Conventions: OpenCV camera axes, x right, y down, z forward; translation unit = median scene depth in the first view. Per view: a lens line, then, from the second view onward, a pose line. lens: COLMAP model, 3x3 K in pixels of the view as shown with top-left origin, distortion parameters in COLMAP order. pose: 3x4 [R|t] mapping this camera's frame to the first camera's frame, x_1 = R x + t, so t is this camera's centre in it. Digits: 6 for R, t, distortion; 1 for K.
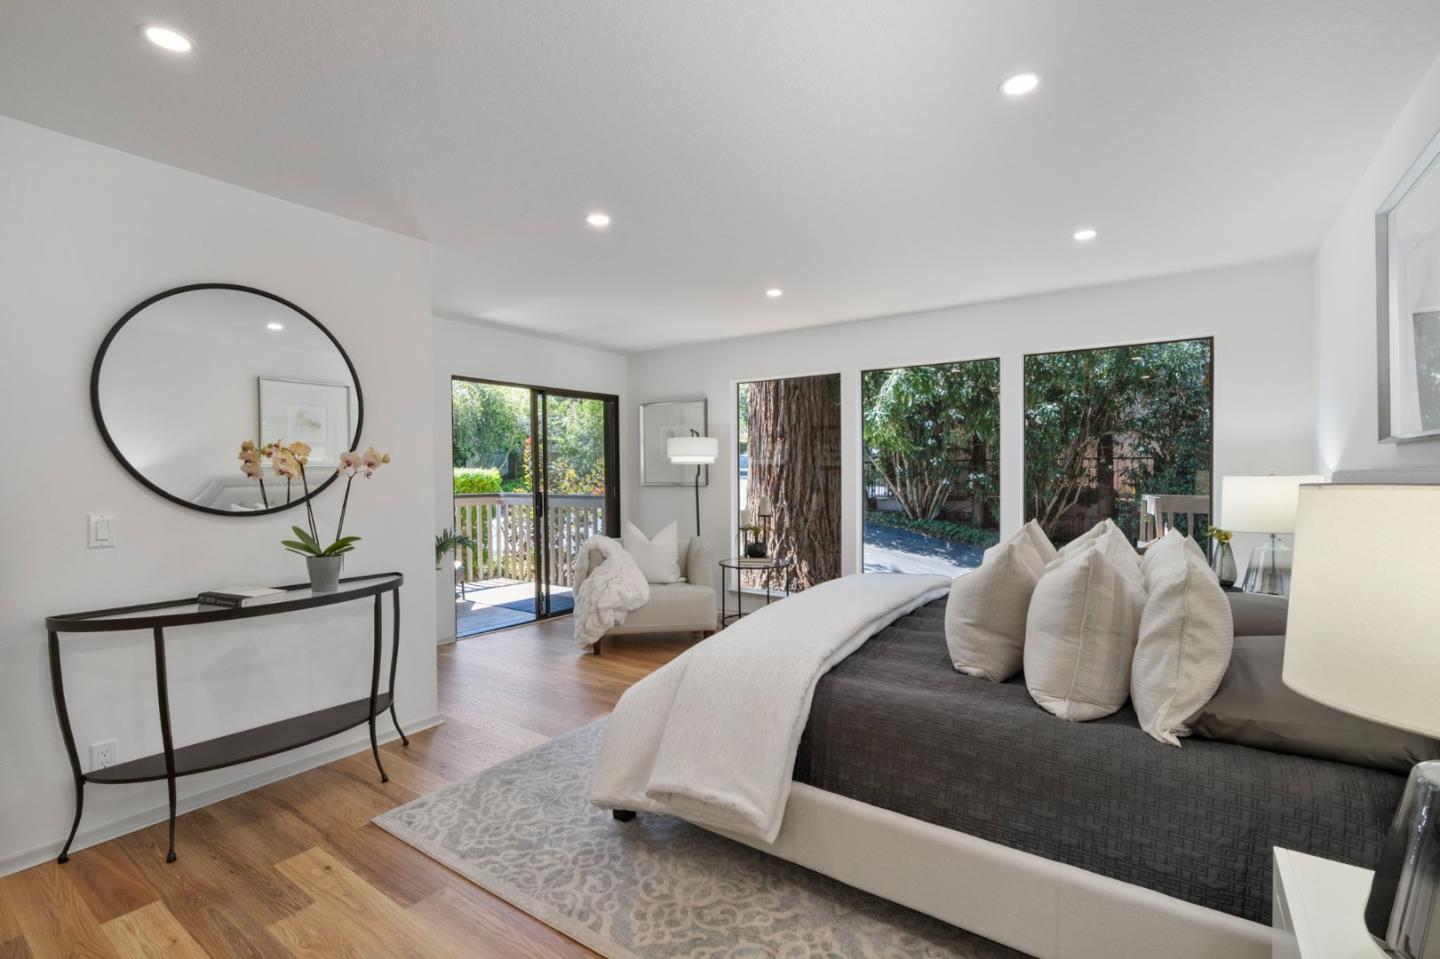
lens RADIAL K [[662.1, 0, 720.0], [0, 662.1, 479.5], [0, 0, 1]] dist [0.022502, 0.000062]
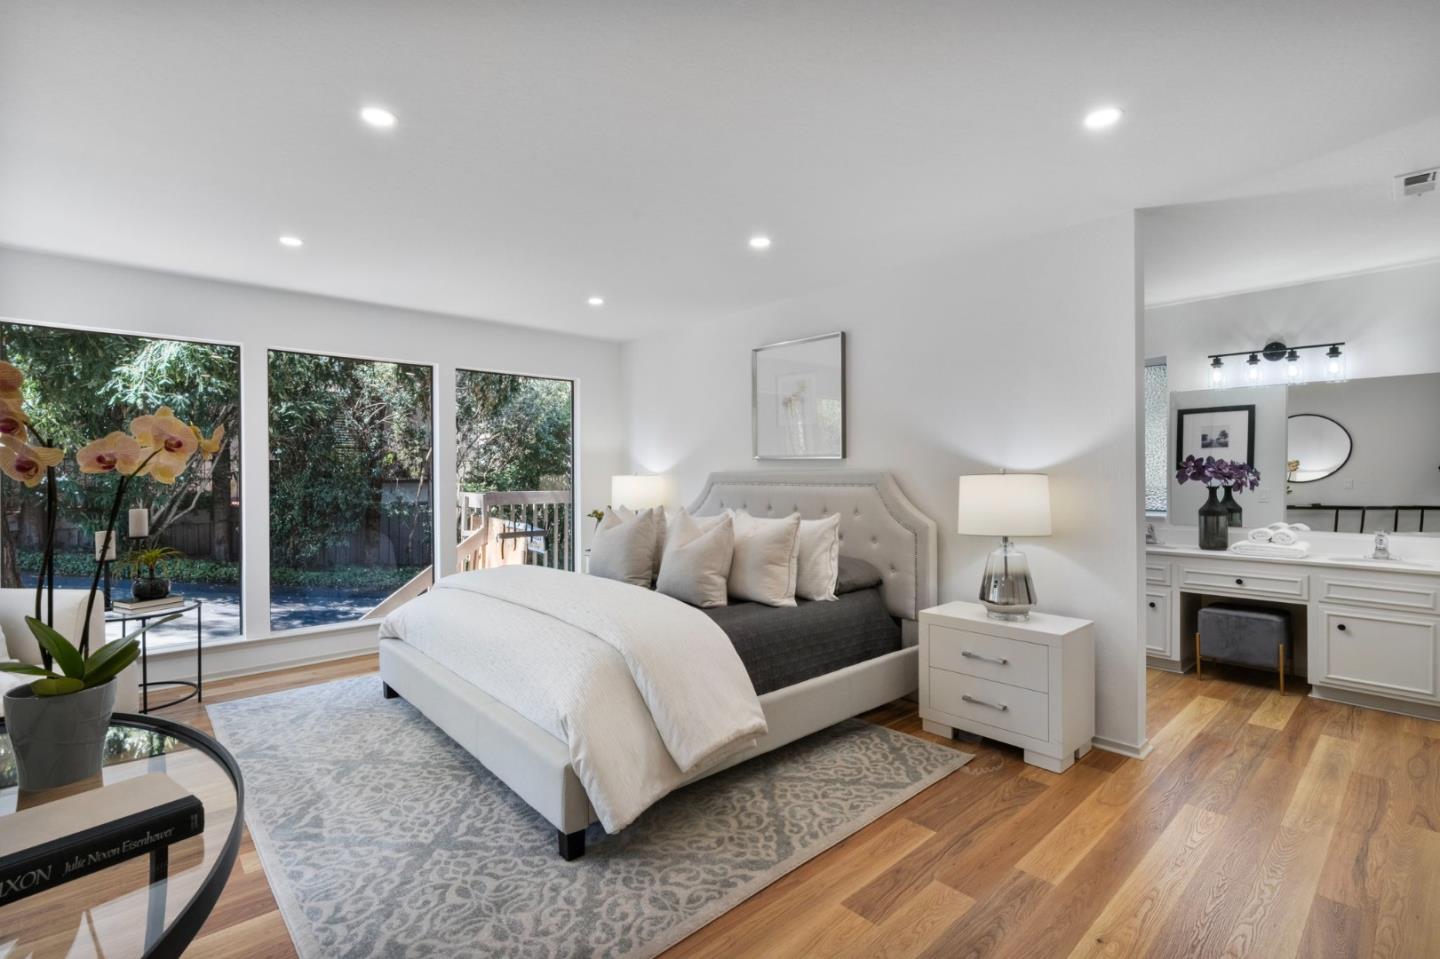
lens RADIAL K [[638.8, 0, 720.0], [0, 638.8, 479.5], [0, 0, 1]] dist [0.000209, -0.000010]
pose [[0.223436, -0.005584, 0.974703, -1.125835], [0.011770, 0.999926, 0.003031, 0.000643], [-0.974648, 0.010795, 0.223485, 0.732576]]
